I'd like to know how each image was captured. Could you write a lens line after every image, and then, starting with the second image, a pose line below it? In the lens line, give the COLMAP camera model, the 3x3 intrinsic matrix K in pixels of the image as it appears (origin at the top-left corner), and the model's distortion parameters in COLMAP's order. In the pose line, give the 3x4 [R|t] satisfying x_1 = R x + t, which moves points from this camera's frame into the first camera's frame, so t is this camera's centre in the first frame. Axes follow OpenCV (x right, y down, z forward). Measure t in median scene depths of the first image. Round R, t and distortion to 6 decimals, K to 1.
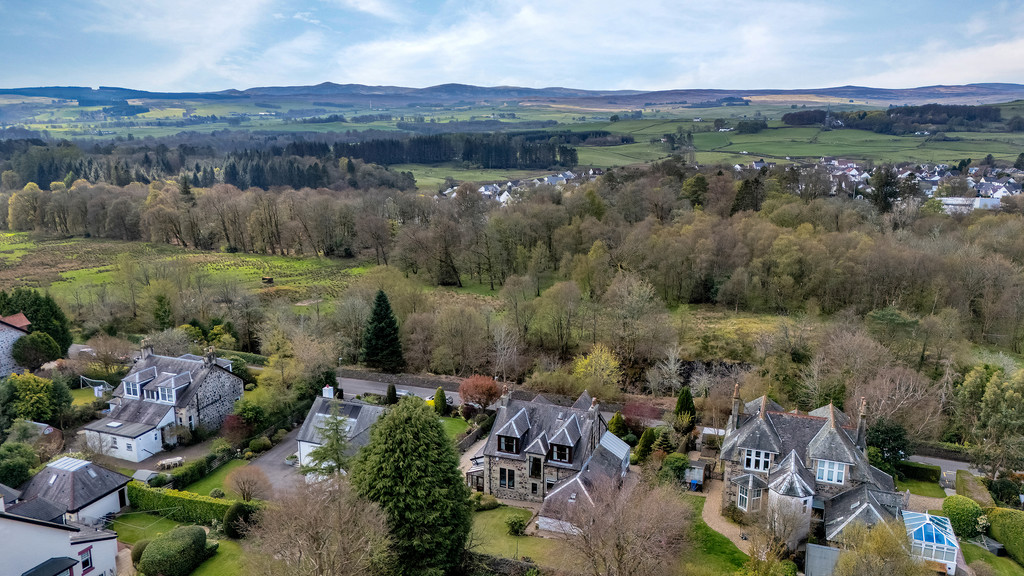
lens RADIAL K [[768.4, 0, 509.4], [0, 768.4, 281.5], [0, 0, 1]] dist [0.071110, -0.036121]
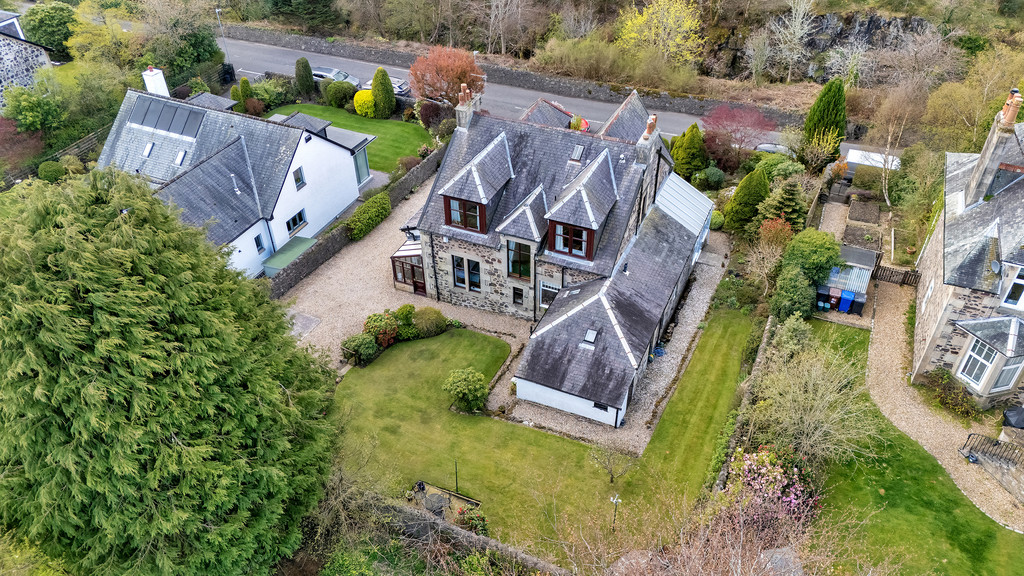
lens RADIAL K [[768.4, 0, 507.5], [0, 768.4, 288.4], [0, 0, 1]] dist [0.071110, -0.036121]
pose [[0.998060, 0.023961, -0.057470, 0.054104], [0.003919, 0.896984, 0.442046, 0.039221], [0.062141, -0.441413, 0.895150, 0.546192]]
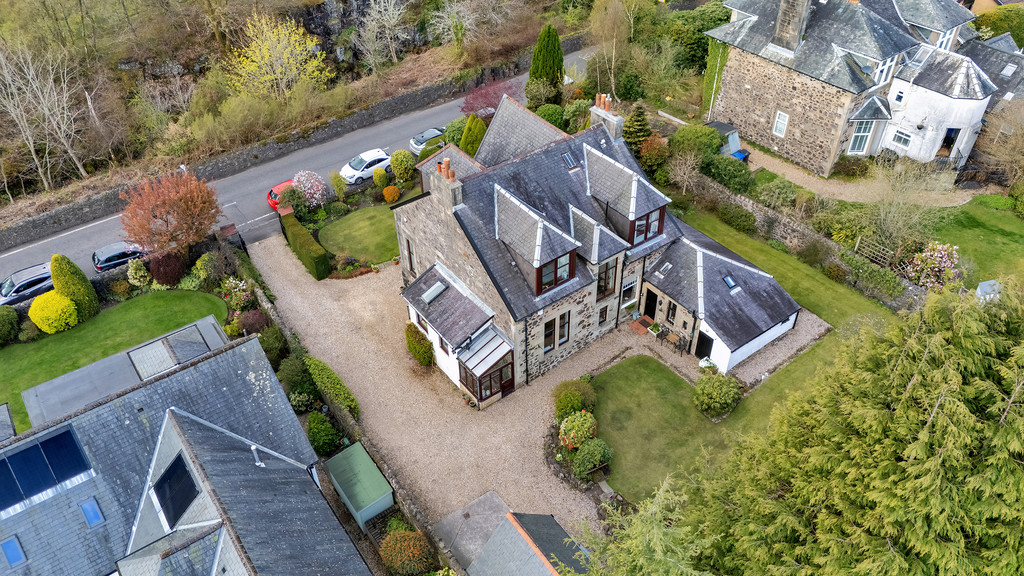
lens RADIAL K [[768.4, 0, 516.7], [0, 768.4, 288.4], [0, 0, 1]] dist [0.071110, -0.036121]
pose [[0.535604, -0.552407, 0.638730, -0.299000], [0.196885, 0.817209, 0.541669, -0.022256], [-0.821197, -0.164363, 0.546461, 0.776665]]
